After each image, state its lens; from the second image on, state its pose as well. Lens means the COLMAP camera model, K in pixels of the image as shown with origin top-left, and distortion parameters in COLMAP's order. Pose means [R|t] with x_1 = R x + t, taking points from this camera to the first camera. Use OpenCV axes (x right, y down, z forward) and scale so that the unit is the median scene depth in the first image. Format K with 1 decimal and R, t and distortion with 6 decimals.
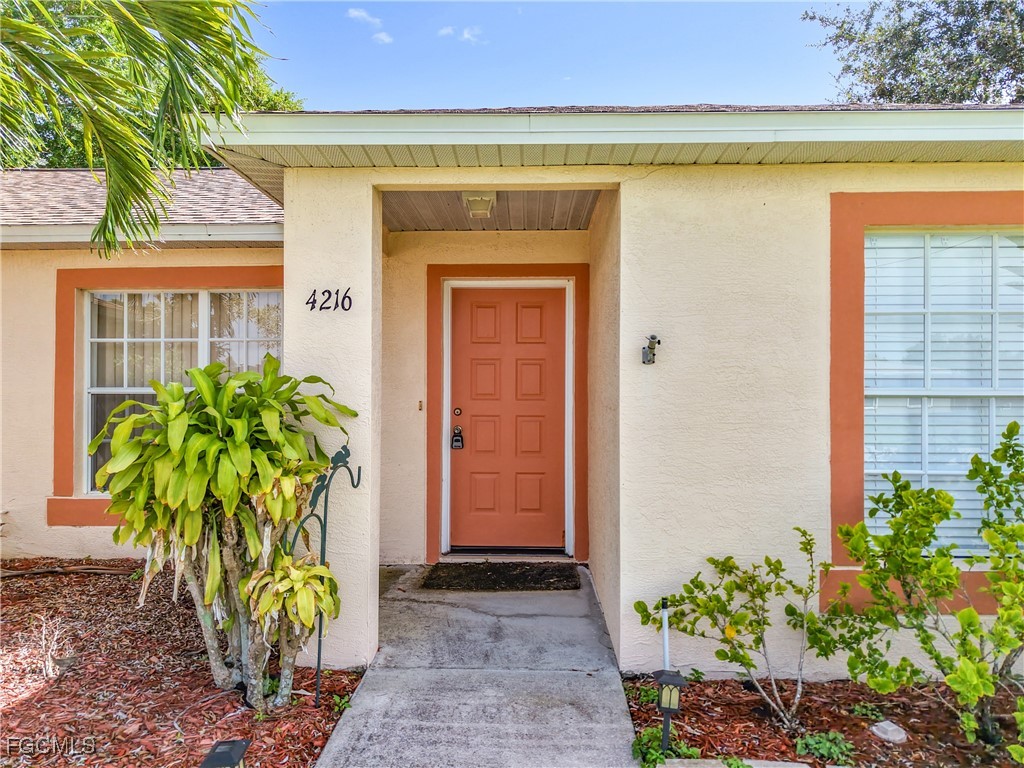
lens RADIAL K [[705.2, 0, 512.0], [0, 705.2, 384.0], [0, 0, 1]] dist [0.003174, 0.000830]
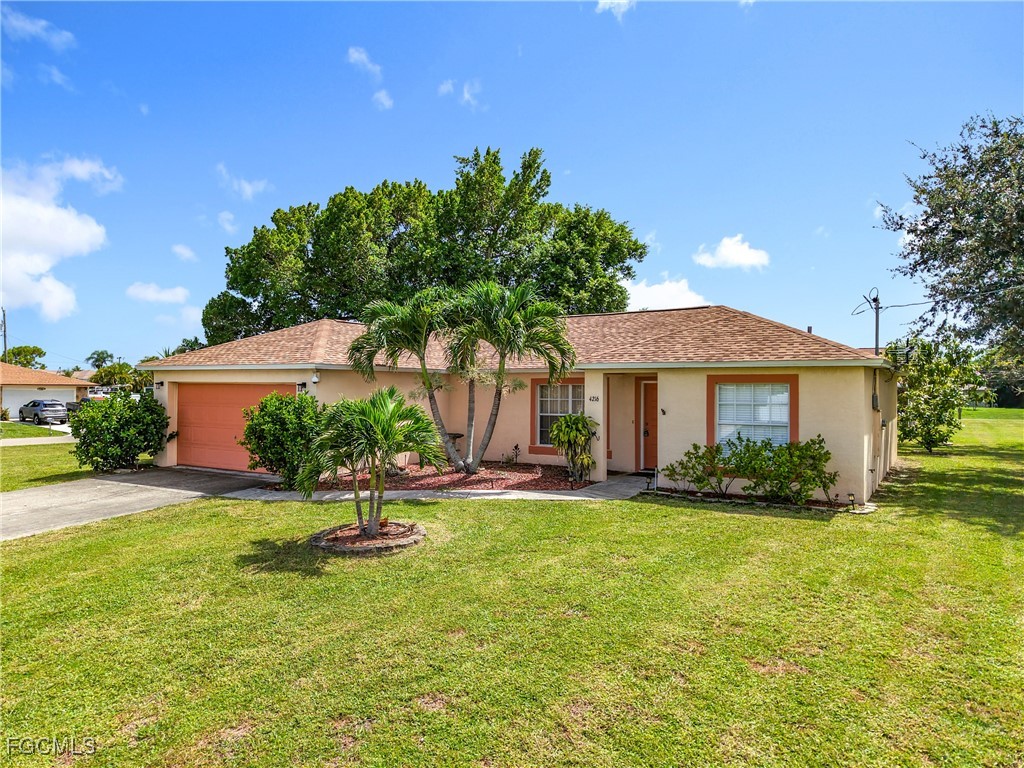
lens RADIAL K [[705.2, 0, 512.0], [0, 705.2, 384.0], [0, 0, 1]] dist [0.003174, 0.000830]
pose [[0.871836, 0.000458, -0.489797, 1.476482], [-0.002218, 0.999993, -0.003014, -0.198845], [0.489792, 0.003714, 0.871831, -3.153559]]
